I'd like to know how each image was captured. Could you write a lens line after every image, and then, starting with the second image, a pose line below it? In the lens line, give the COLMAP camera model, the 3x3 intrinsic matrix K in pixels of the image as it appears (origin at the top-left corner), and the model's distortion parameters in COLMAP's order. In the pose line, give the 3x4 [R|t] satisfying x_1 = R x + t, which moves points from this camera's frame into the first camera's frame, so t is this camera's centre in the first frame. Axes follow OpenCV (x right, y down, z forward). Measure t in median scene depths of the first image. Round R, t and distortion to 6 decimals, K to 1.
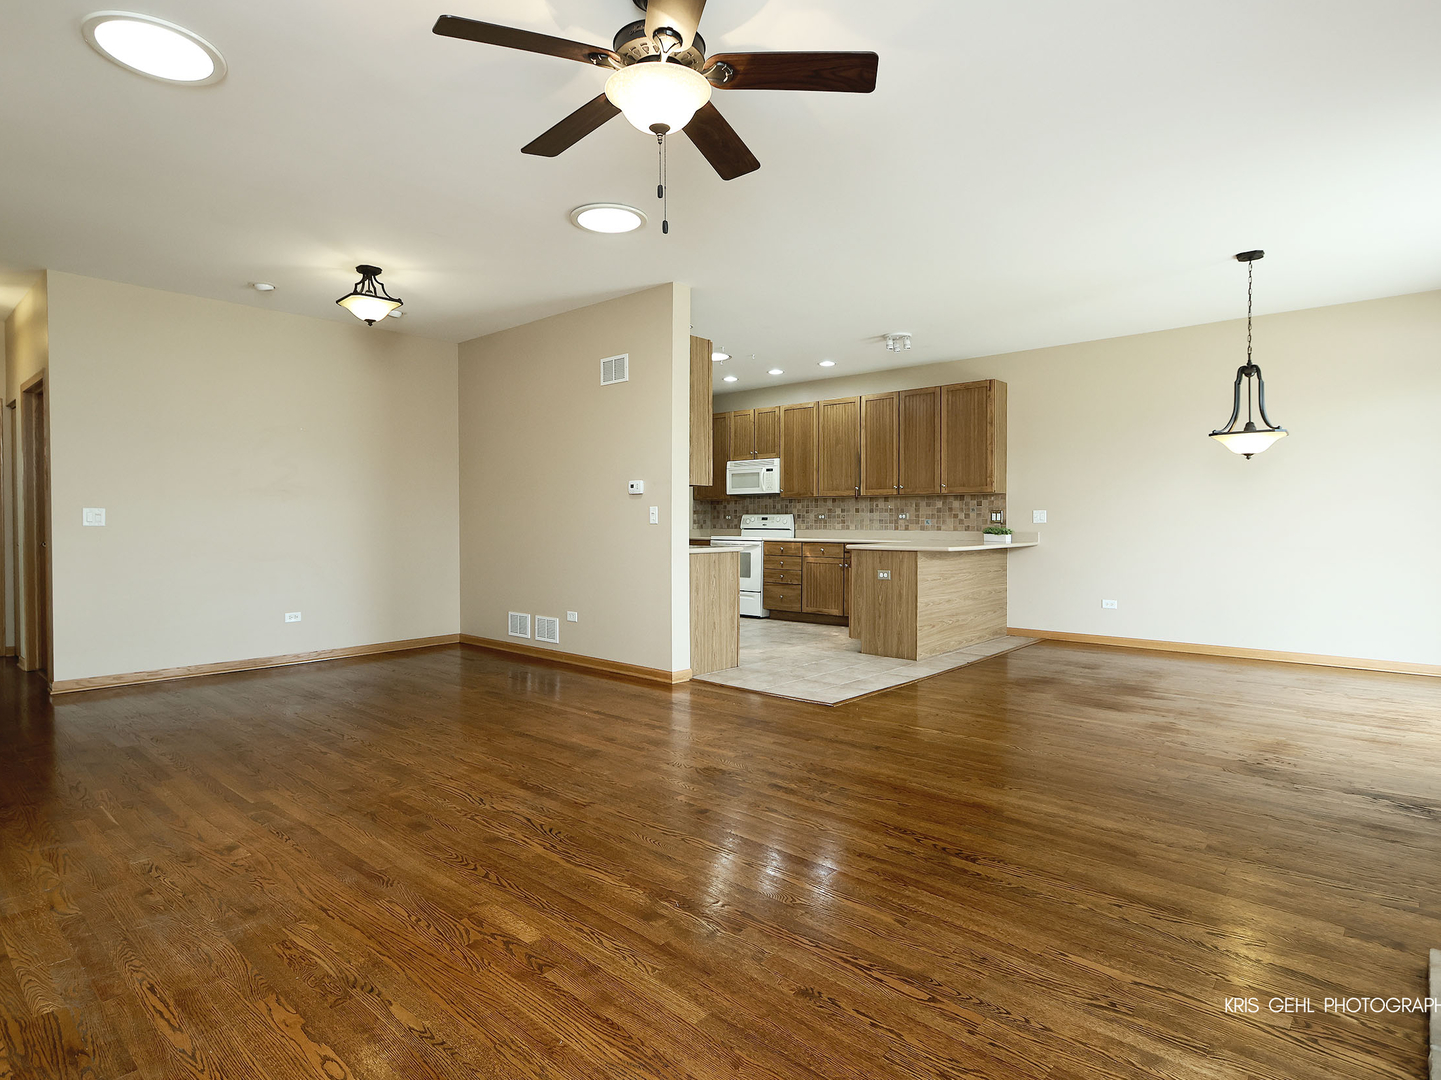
lens RADIAL K [[784.8, 0, 716.7], [0, 784.8, 537.4], [0, 0, 1]] dist [-0.001957, -0.000090]
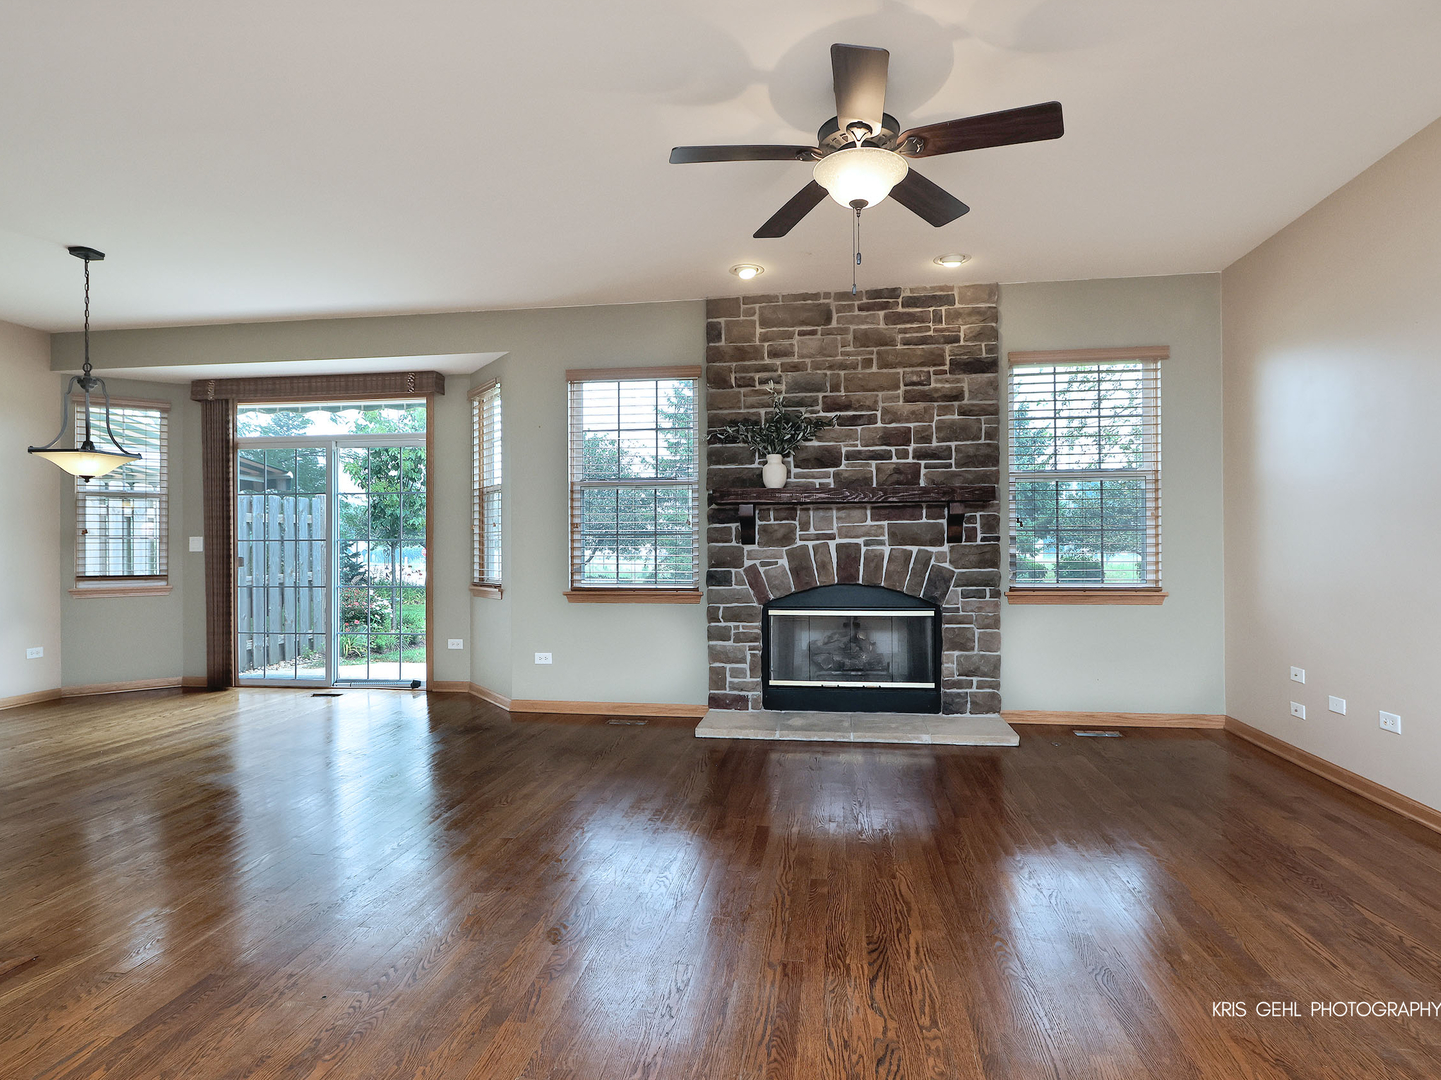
lens RADIAL K [[776.9, 0, 720.5], [0, 776.9, 540.0], [0, 0, 1]] dist [0.003350, 0.000652]
pose [[-0.538216, 0.011689, 0.842726, -0.264593], [0.022171, 0.999754, 0.000292, -0.011421], [-0.842516, 0.018842, -0.538342, 0.519749]]
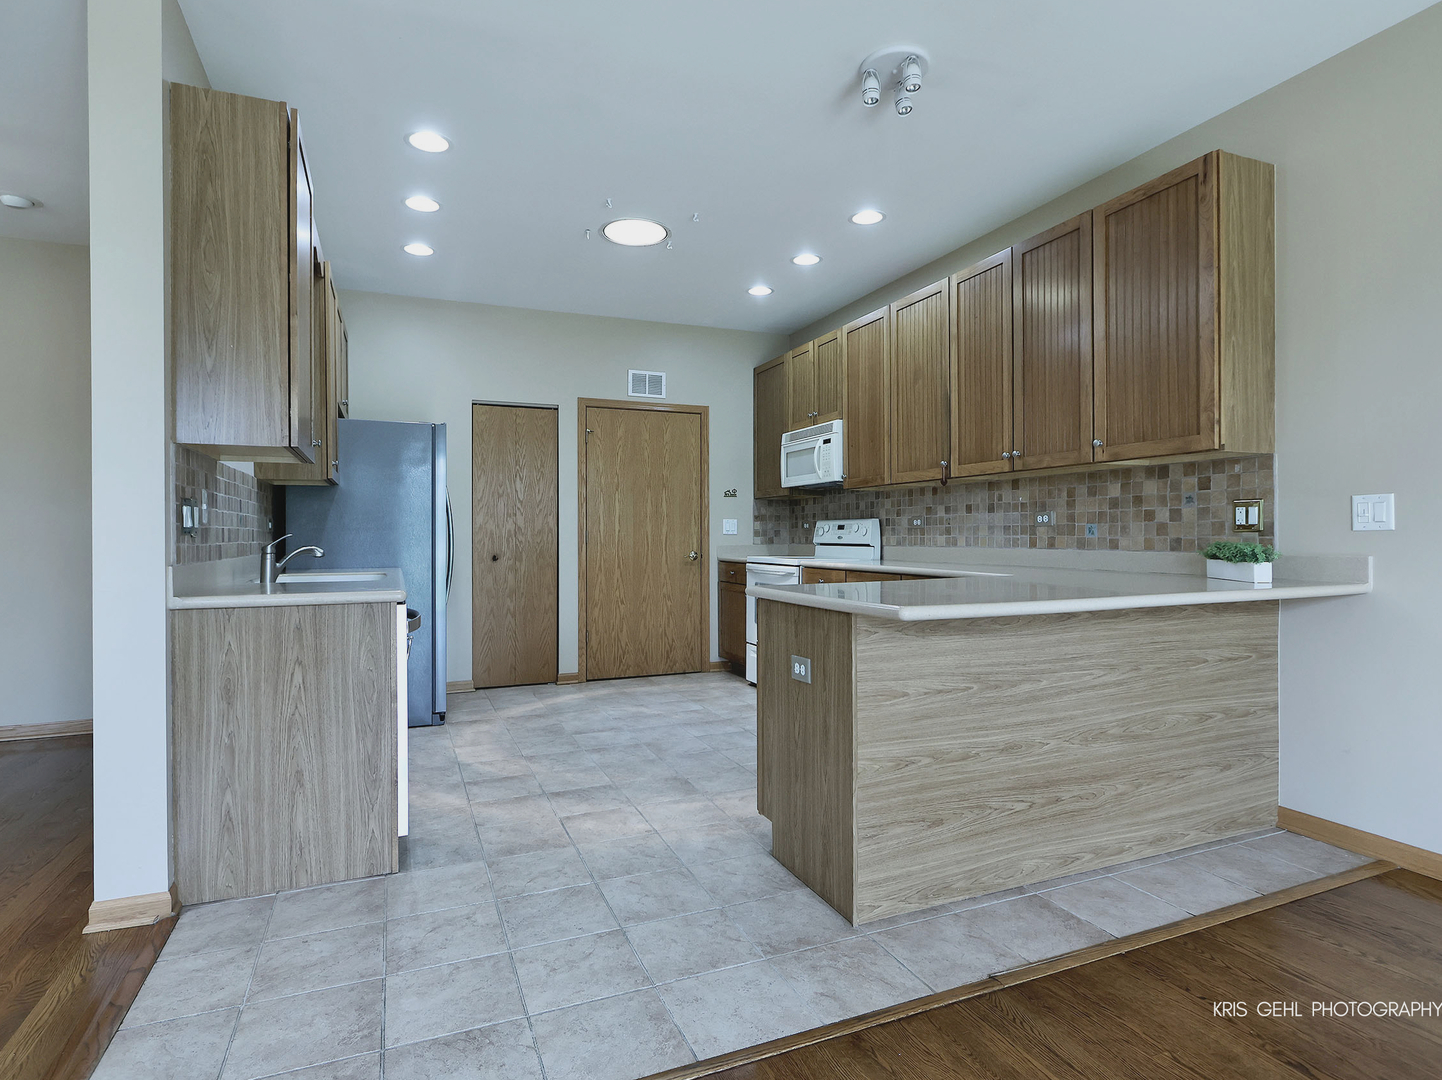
lens RADIAL K [[785.3, 0, 717.2], [0, 785.3, 537.4], [0, 0, 1]] dist [-0.001957, -0.000090]
pose [[0.904030, -0.003252, -0.427456, 0.272167], [-0.003640, 0.999876, -0.015304, -0.008093], [0.427453, 0.015391, 0.903907, 0.511433]]
